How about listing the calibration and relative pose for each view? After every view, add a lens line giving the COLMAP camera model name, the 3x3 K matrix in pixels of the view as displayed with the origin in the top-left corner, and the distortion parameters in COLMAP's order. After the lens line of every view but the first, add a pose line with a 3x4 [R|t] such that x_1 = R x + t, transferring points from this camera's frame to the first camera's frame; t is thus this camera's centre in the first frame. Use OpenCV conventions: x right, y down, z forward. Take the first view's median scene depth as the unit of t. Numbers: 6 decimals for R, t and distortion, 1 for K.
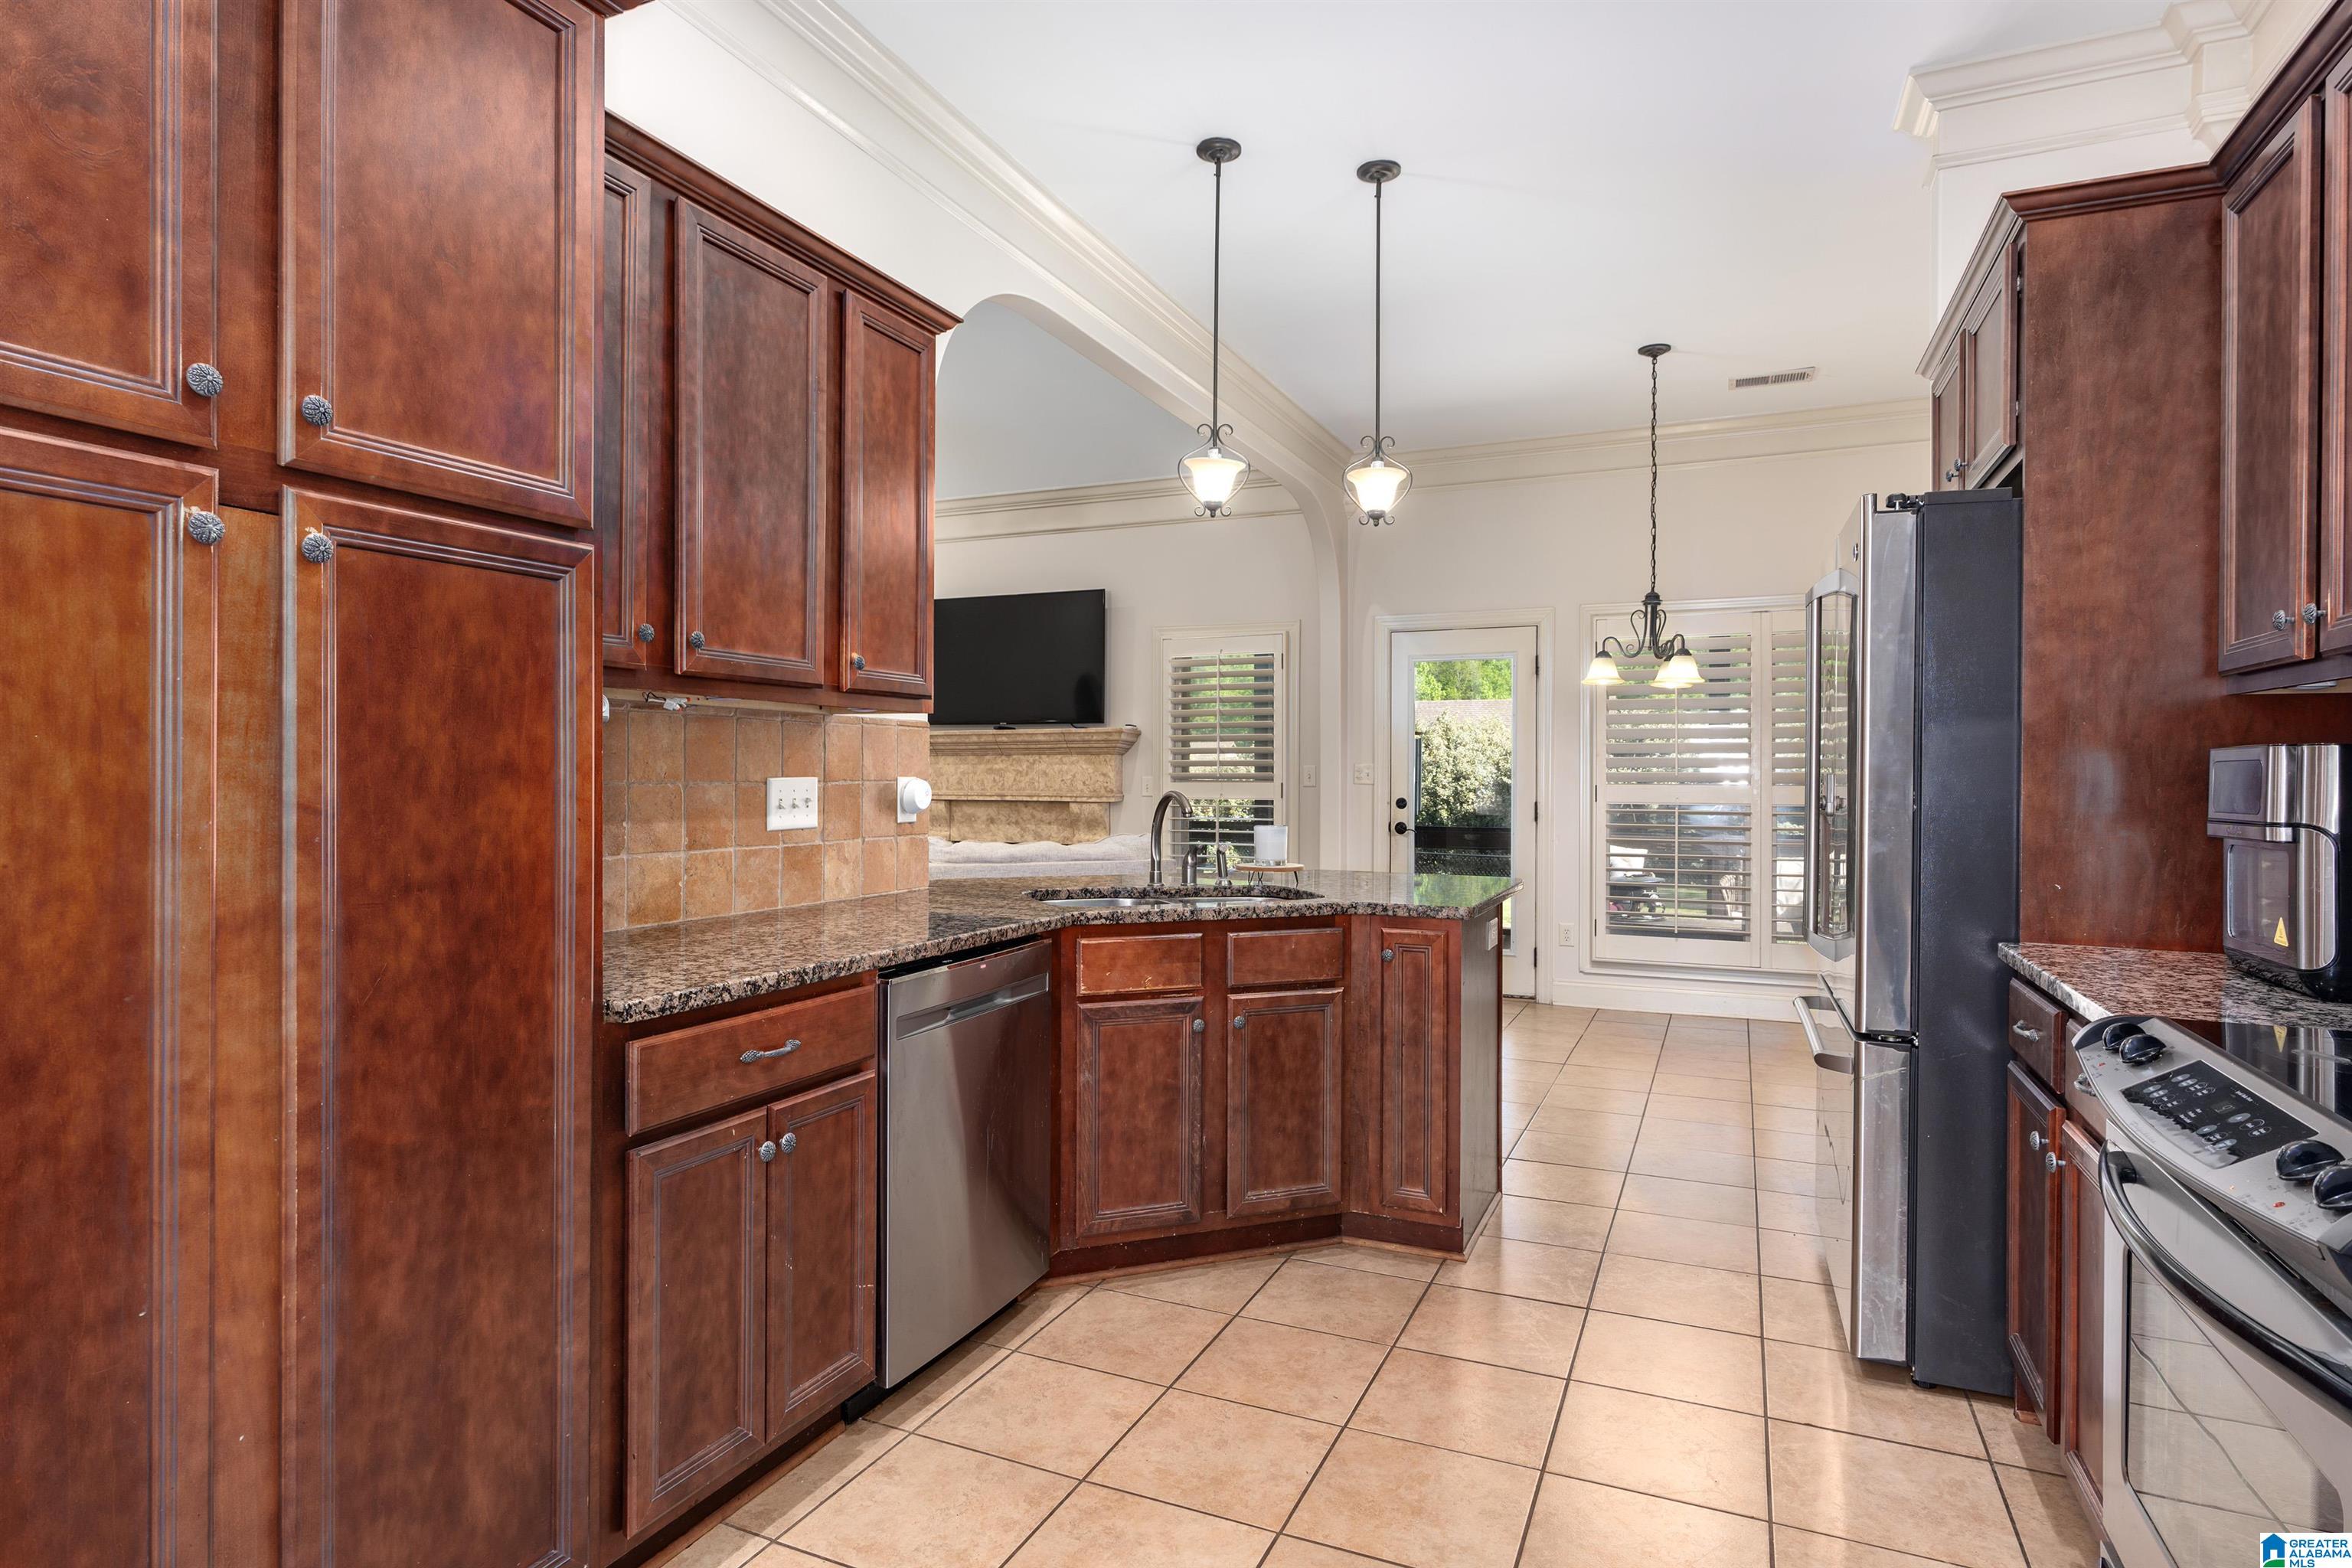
lens RADIAL K [[1230.7, 0, 1178.3], [0, 1230.7, 778.7], [0, 0, 1]] dist [0.000120, -0.000042]
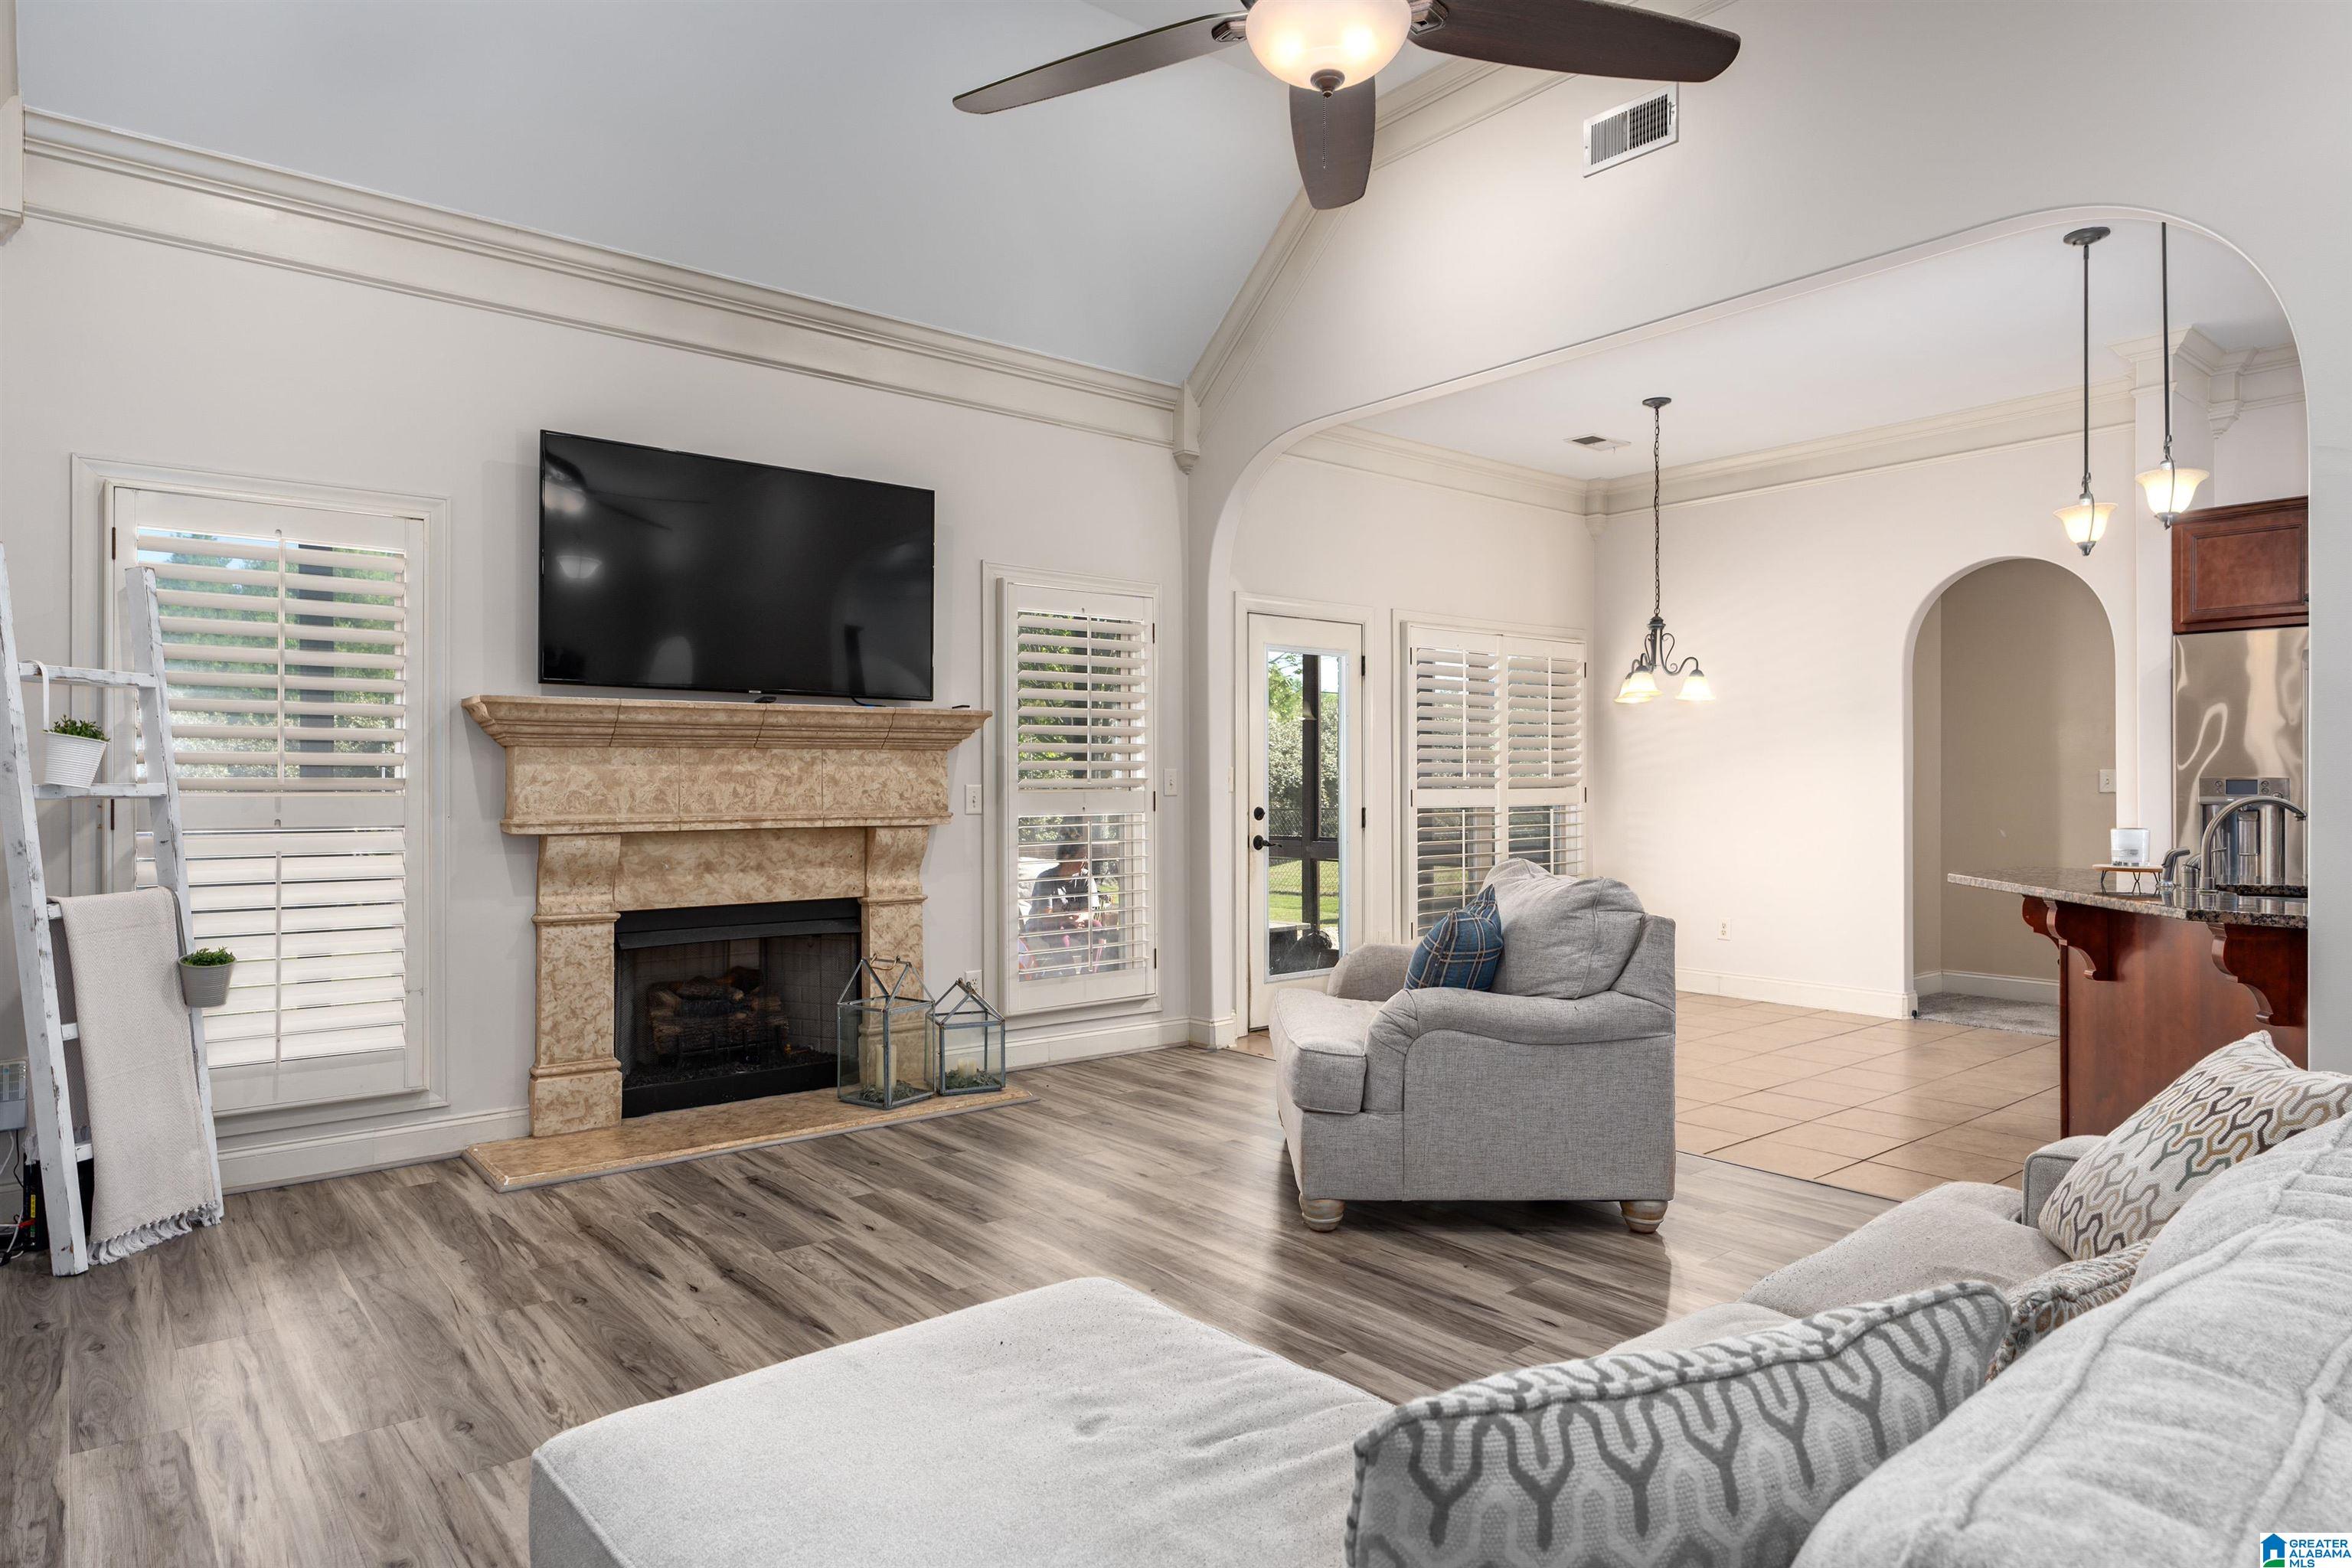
lens RADIAL K [[1339.8, 0, 1191.7], [0, 1339.8, 774.8], [0, 0, 1]] dist [-0.003030, 0.003497]
pose [[0.455886, -0.001752, 0.890036, -0.658529], [0.005433, 0.999985, -0.000815, -0.006080], [-0.890021, 0.005207, 0.455889, 0.604144]]
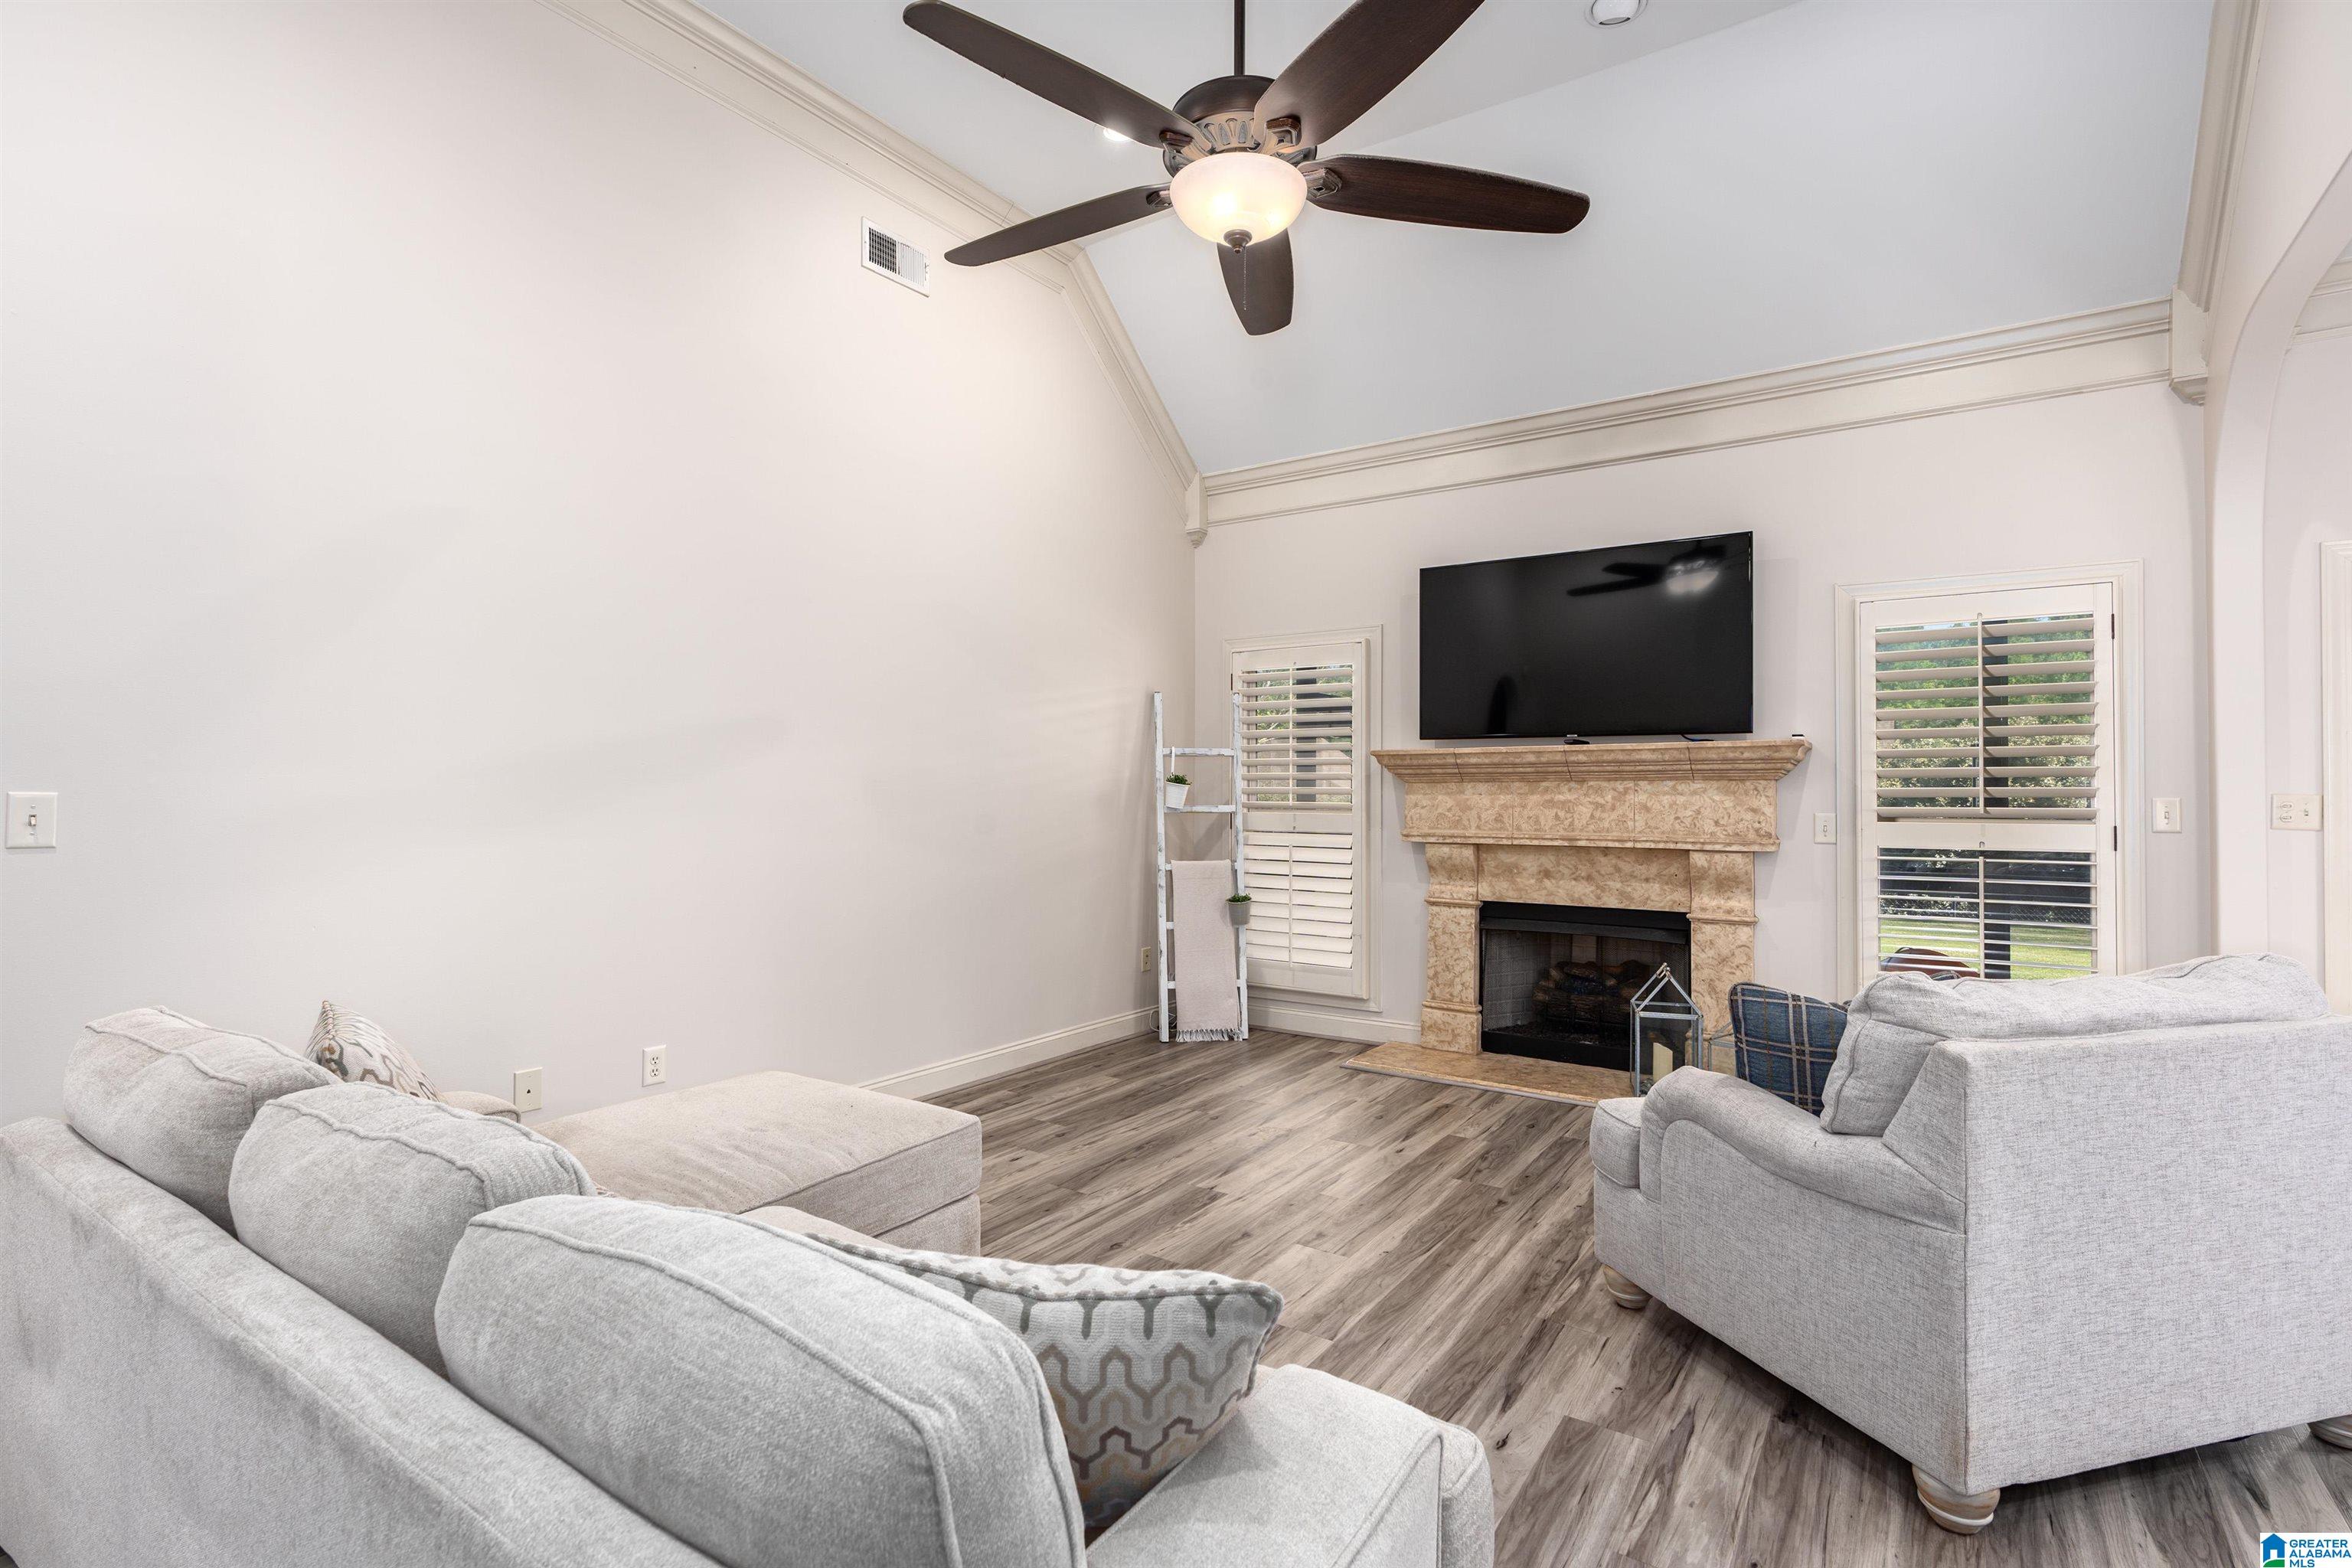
lens RADIAL K [[1107.6, 0, 1170.5], [0, 1107.6, 780.7], [0, 0, 1]] dist [-0.001186, 0.000294]
pose [[0.982229, -0.005502, -0.187604, -0.274713], [0.003412, 0.999929, -0.011458, -0.014397], [0.187653, 0.010614, 0.982178, 0.380324]]
